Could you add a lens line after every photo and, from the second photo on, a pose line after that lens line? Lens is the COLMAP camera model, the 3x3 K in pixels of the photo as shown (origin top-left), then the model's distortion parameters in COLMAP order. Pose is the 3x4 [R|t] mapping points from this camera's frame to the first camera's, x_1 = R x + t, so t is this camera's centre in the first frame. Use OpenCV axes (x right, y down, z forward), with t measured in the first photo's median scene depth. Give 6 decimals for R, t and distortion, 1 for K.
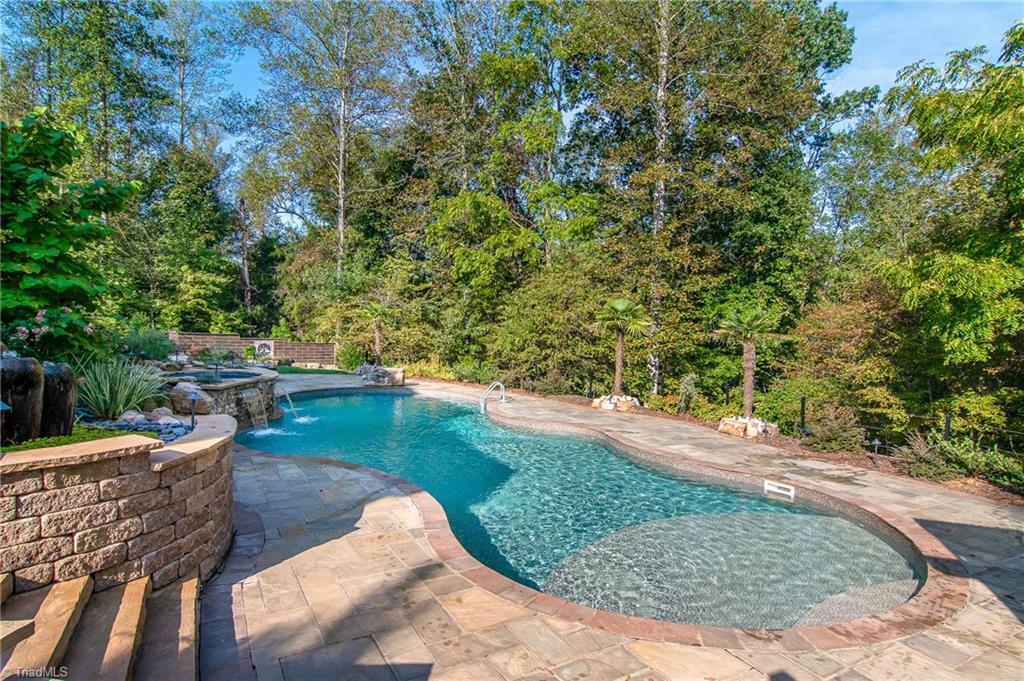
lens RADIAL K [[550.2, 0, 508.0], [0, 550.2, 348.4], [0, 0, 1]] dist [-0.044552, 0.030356]
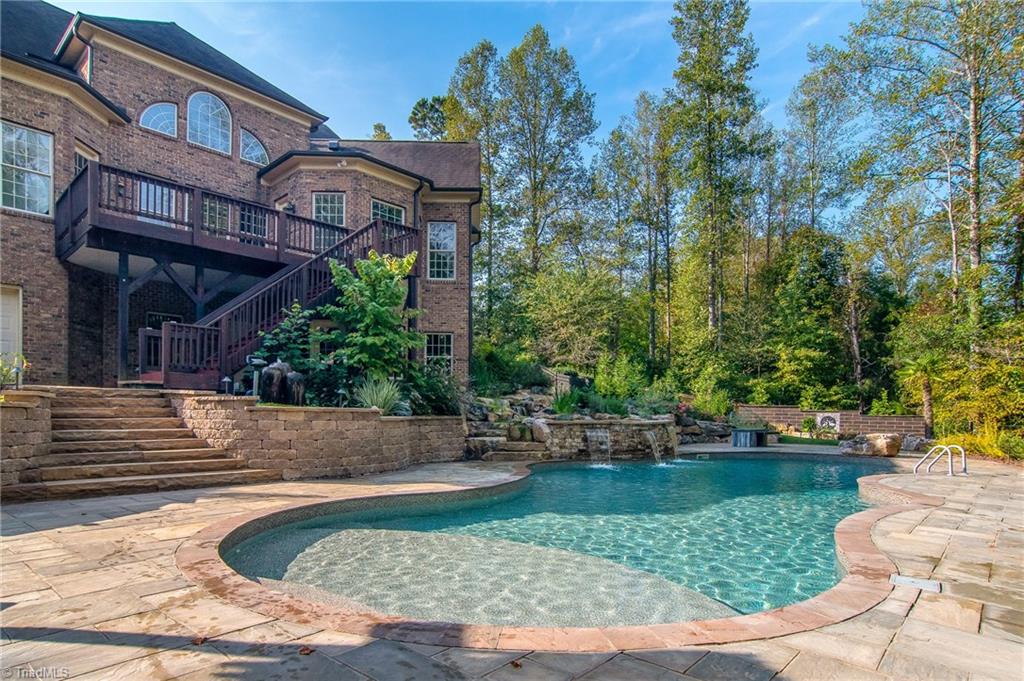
lens RADIAL K [[576.9, 0, 511.8], [0, 576.9, 424.0], [0, 0, 1]] dist [-0.048058, 0.035870]
pose [[0.351117, -0.006199, -0.936311, 0.261059], [-0.033499, 0.999255, -0.019178, 0.040325], [0.935732, 0.038099, 0.350648, 0.168272]]
